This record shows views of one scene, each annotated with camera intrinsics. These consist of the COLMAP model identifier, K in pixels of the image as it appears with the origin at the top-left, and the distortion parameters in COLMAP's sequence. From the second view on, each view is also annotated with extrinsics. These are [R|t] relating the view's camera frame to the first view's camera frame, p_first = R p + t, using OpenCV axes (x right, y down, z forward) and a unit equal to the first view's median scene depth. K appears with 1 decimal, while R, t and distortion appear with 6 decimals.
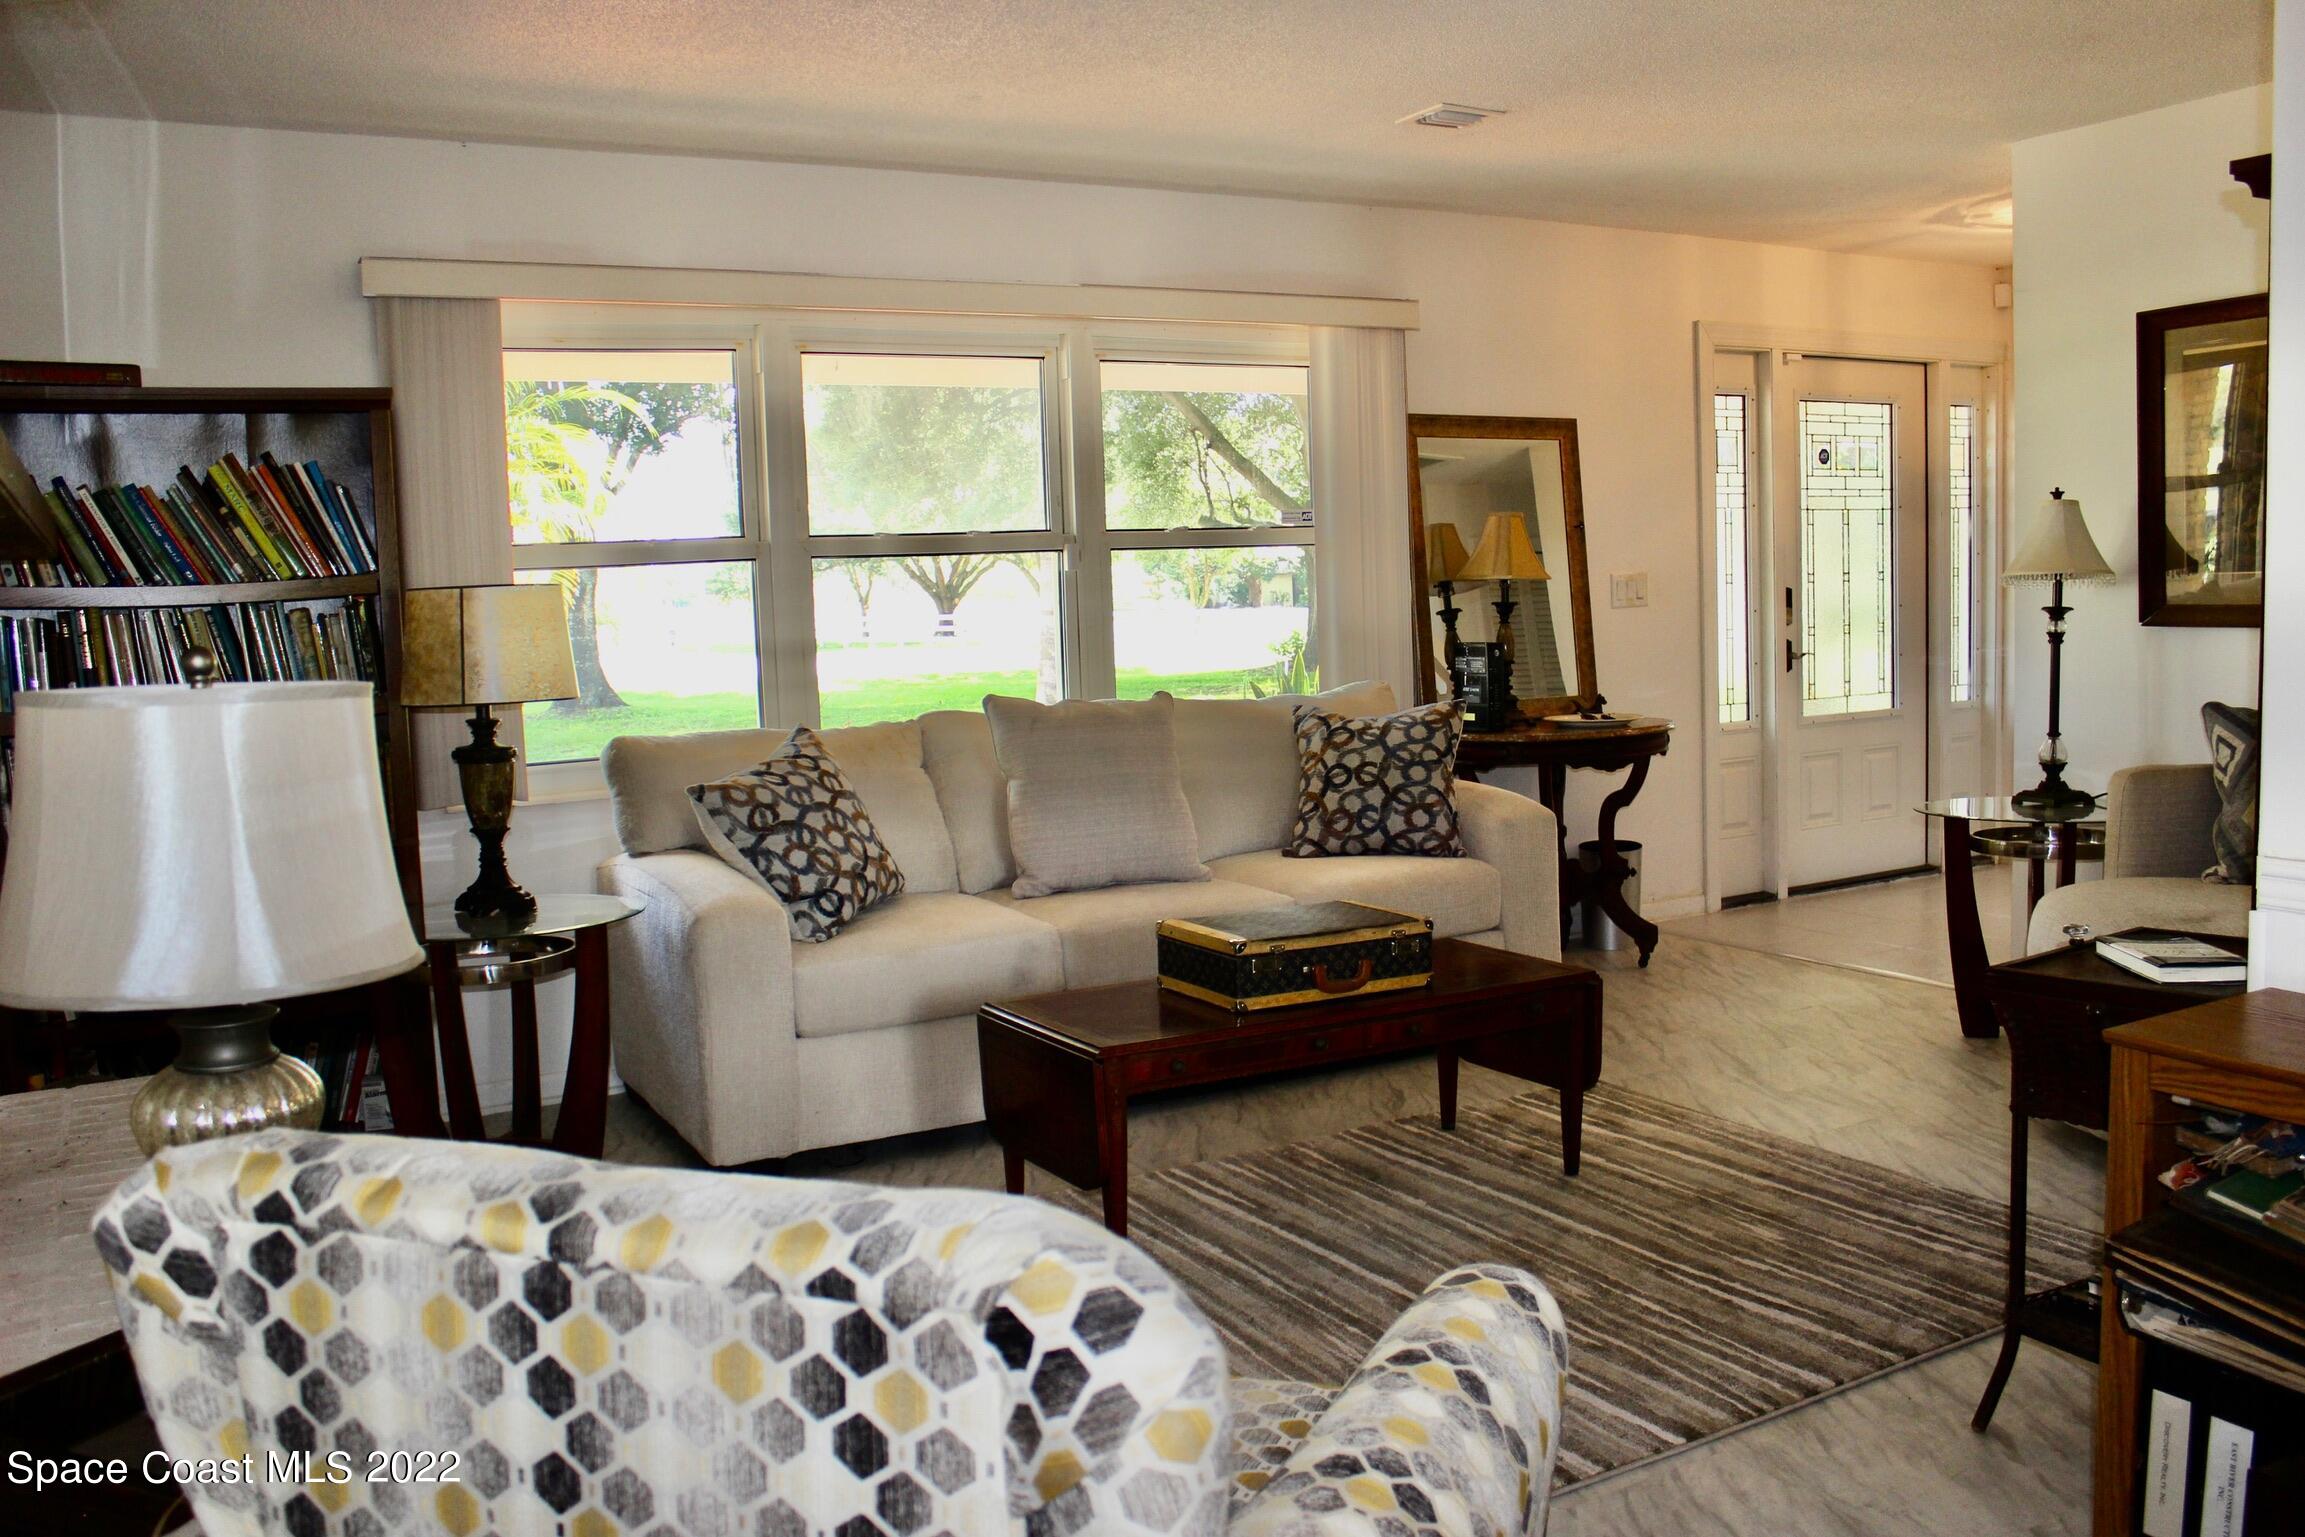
lens RADIAL K [[1928.7, 0, 1161.4], [0, 1928.7, 768.2], [0, 0, 1]] dist [-0.164465, 0.152335]
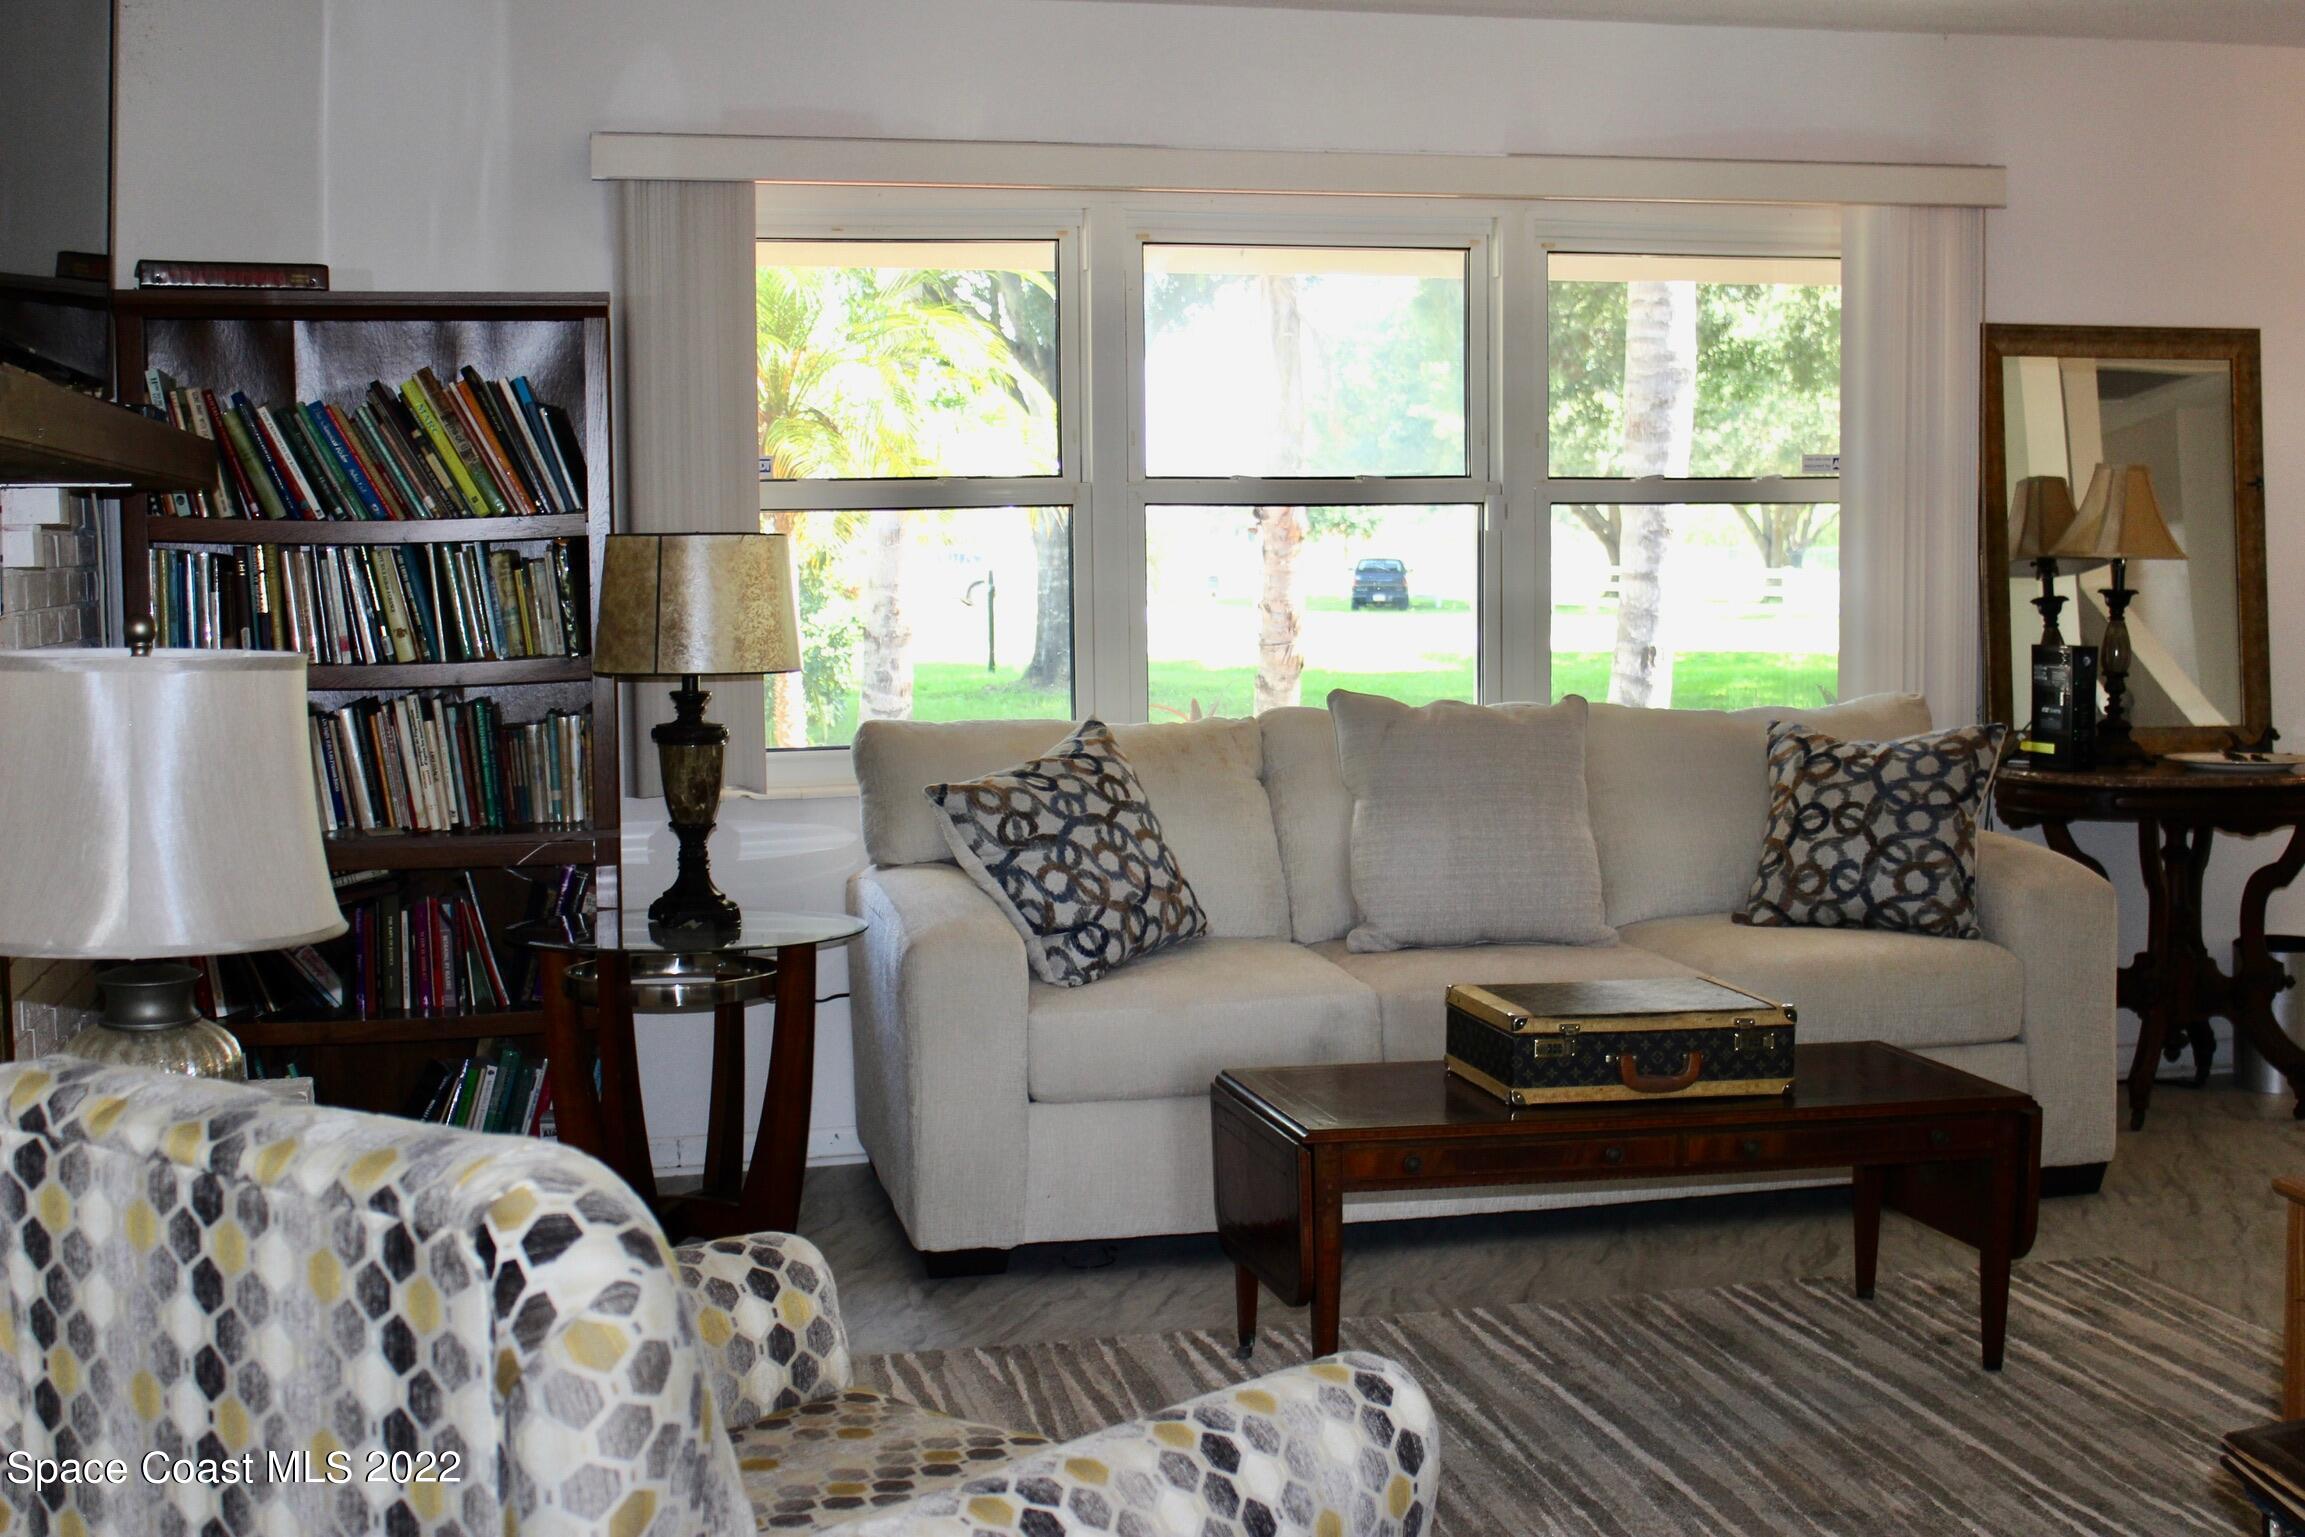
lens RADIAL K [[2790.2, 0, 1152.5], [0, 2790.2, 768.5], [0, 0, 1]] dist [-0.078950, 0.102986]
pose [[0.959031, 0.050282, -0.278804, 0.180030], [-0.051963, 0.998648, 0.001364, -0.004443], [0.278496, 0.013179, 0.960347, -0.122122]]
